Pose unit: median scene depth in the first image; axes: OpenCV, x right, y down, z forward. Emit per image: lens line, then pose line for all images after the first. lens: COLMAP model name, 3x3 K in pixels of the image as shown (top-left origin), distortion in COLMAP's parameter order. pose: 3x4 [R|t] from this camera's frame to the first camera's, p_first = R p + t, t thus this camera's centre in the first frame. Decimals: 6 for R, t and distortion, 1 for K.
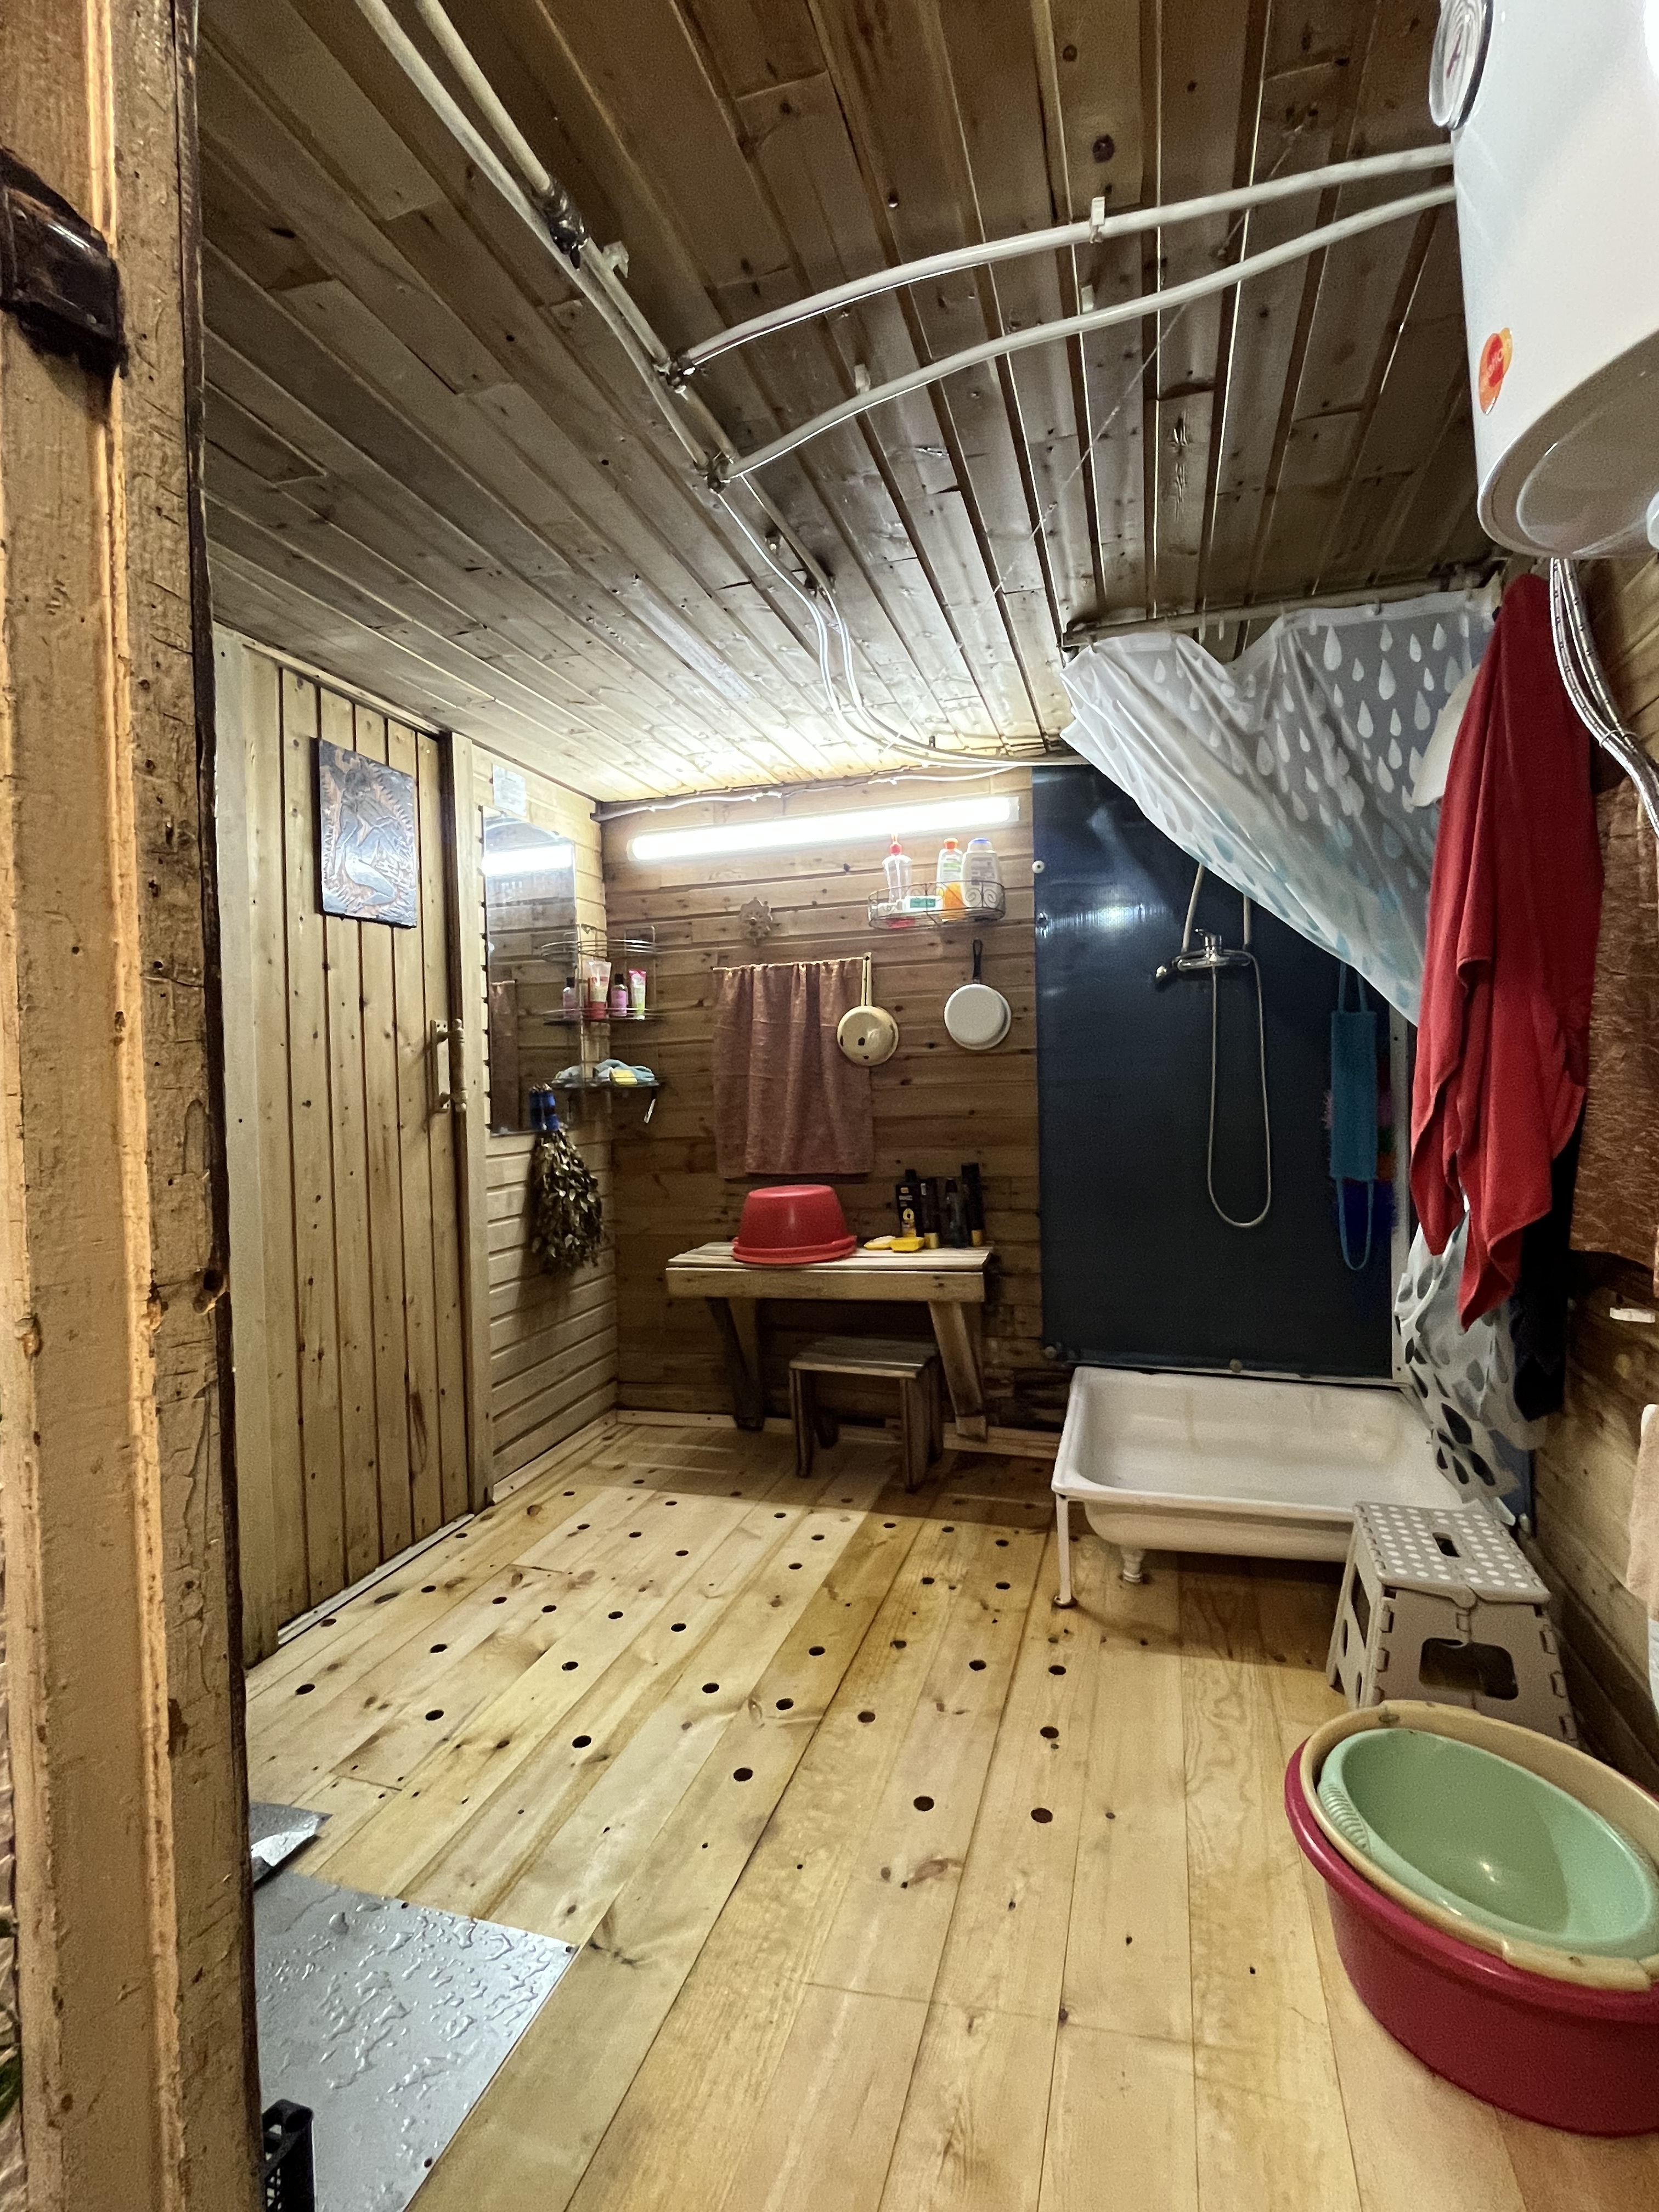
lens RADIAL K [[1037.2, 0, 840.4], [0, 1037.2, 1105.6], [0, 0, 1]] dist [-0.012415, -0.000020]
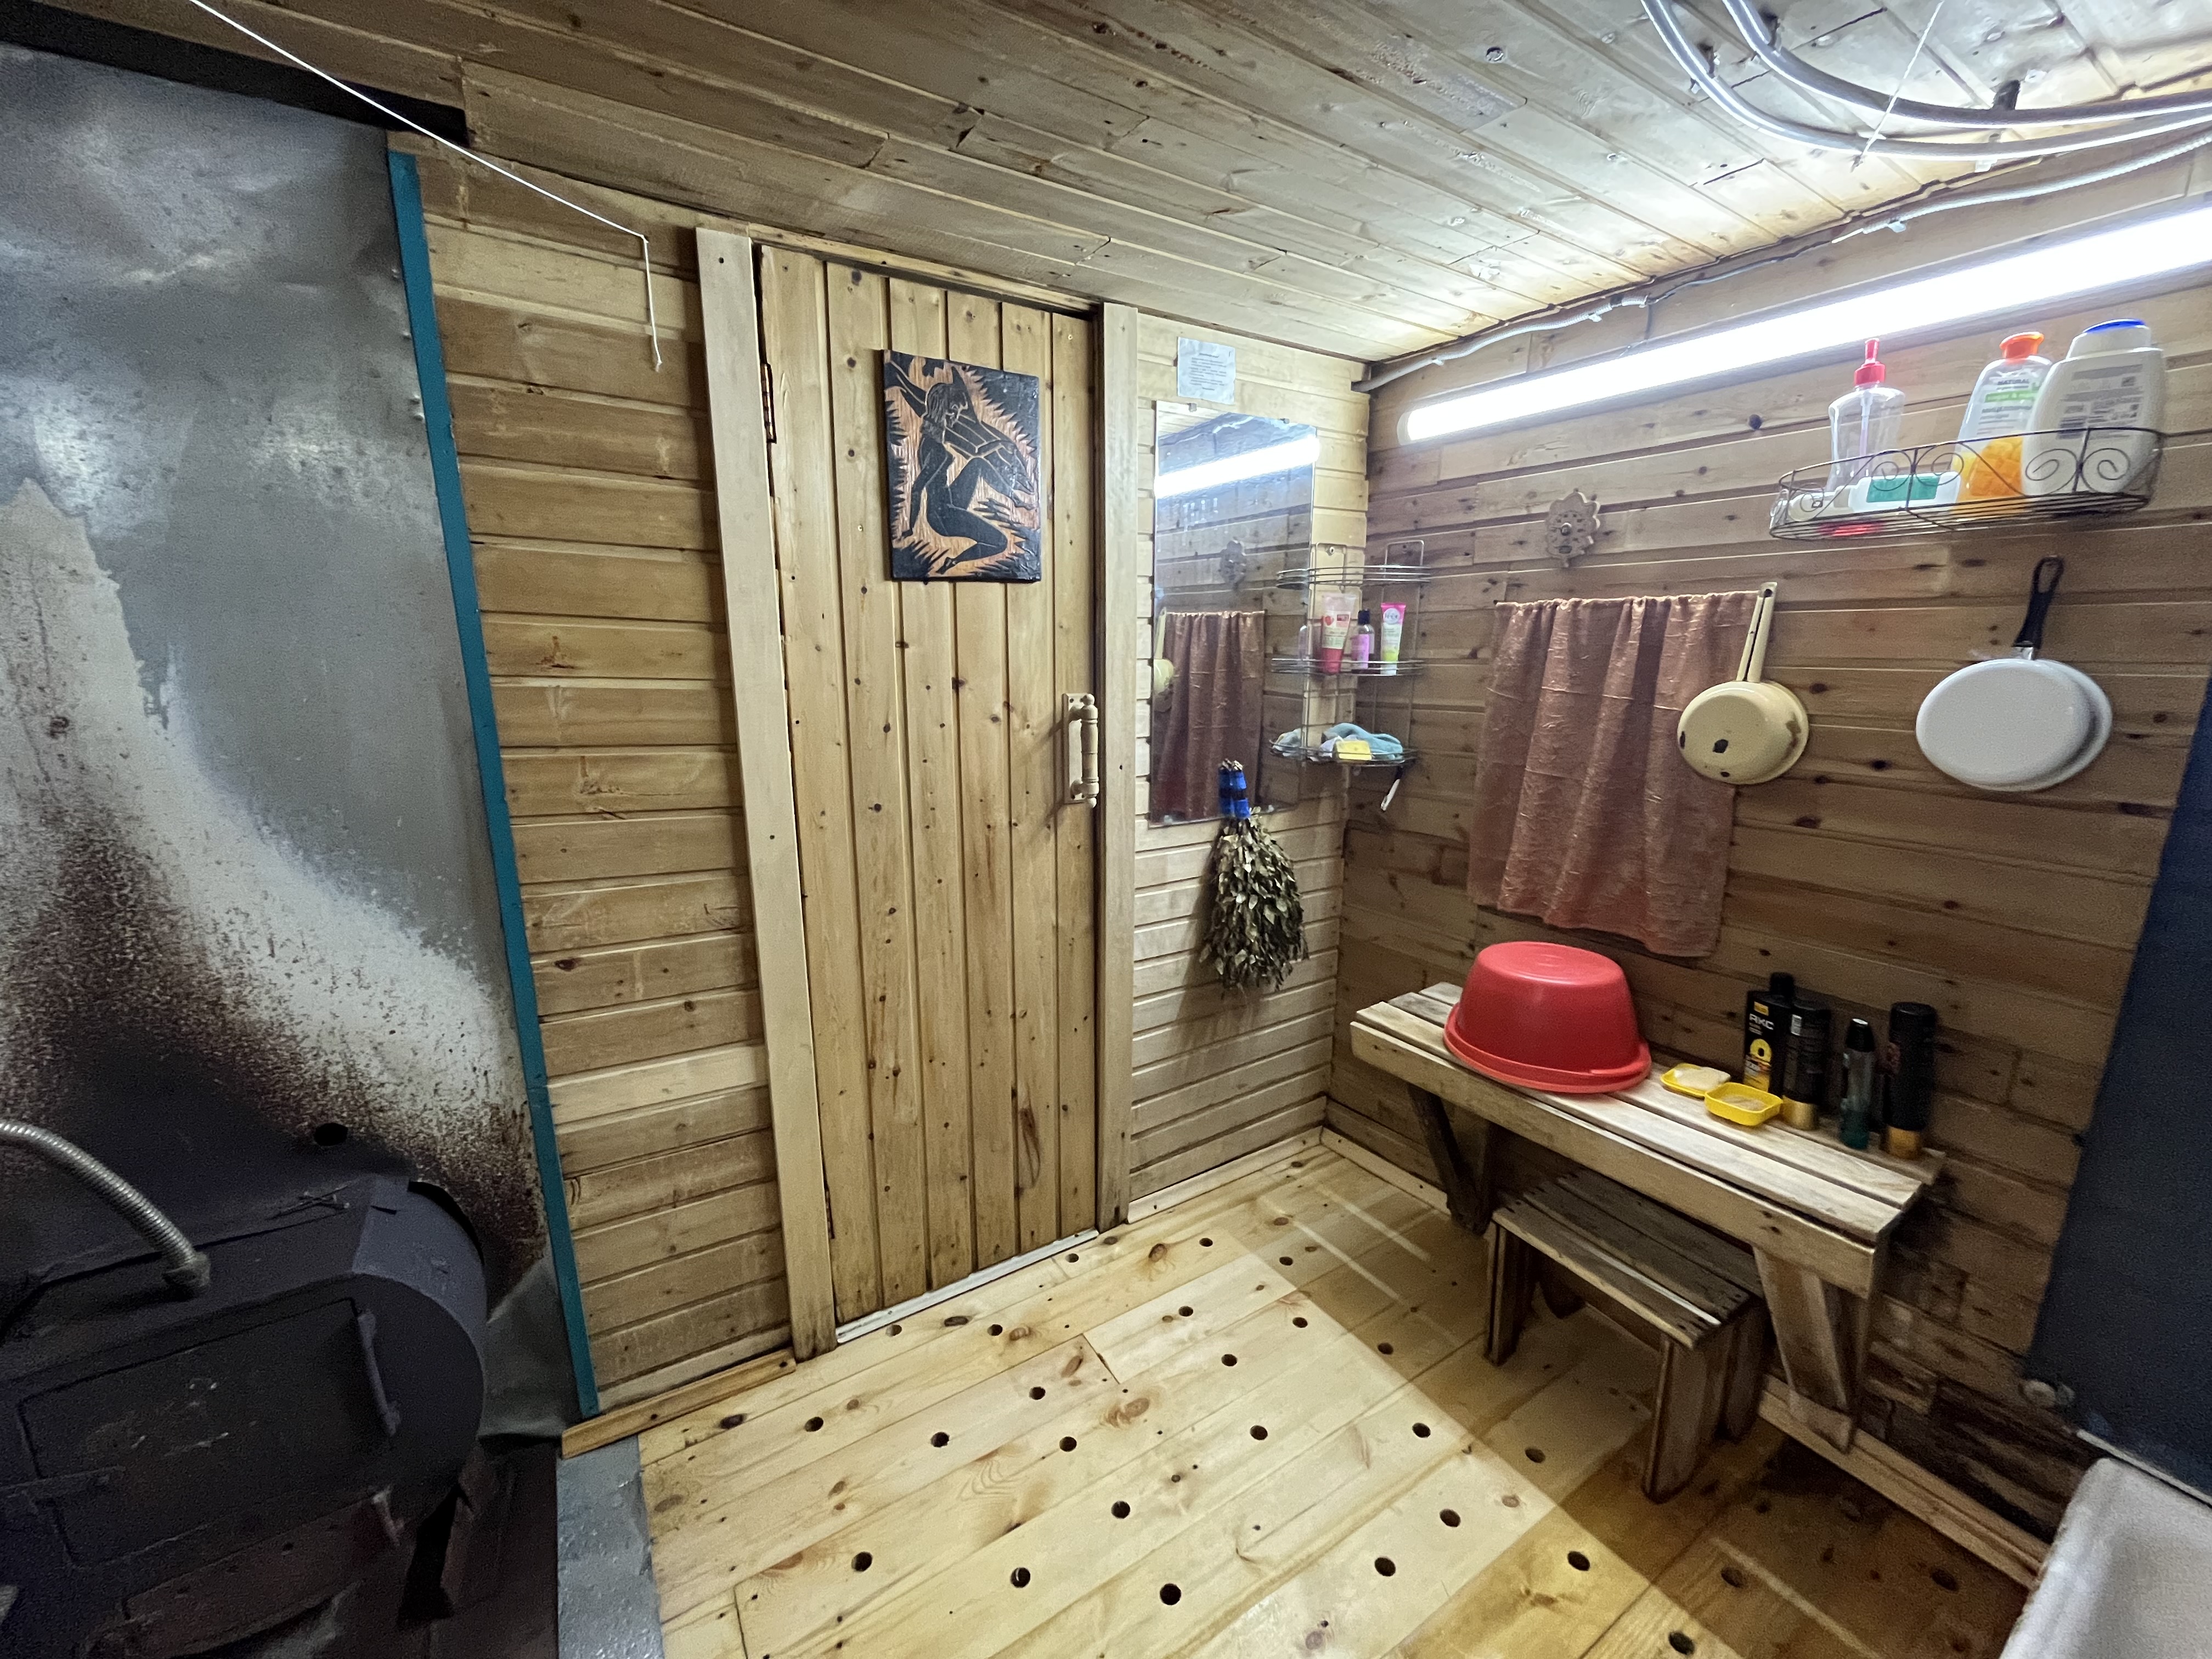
lens RADIAL K [[899.3, 0, 1097.4], [0, 899.3, 836.8], [0, 0, 1]] dist [-0.003004, 0.000008]
pose [[0.759055, 0.167066, -0.629225, 0.082596], [-0.036868, 0.975992, 0.214662, -0.110788], [0.649981, -0.139742, 0.746991, 0.409929]]
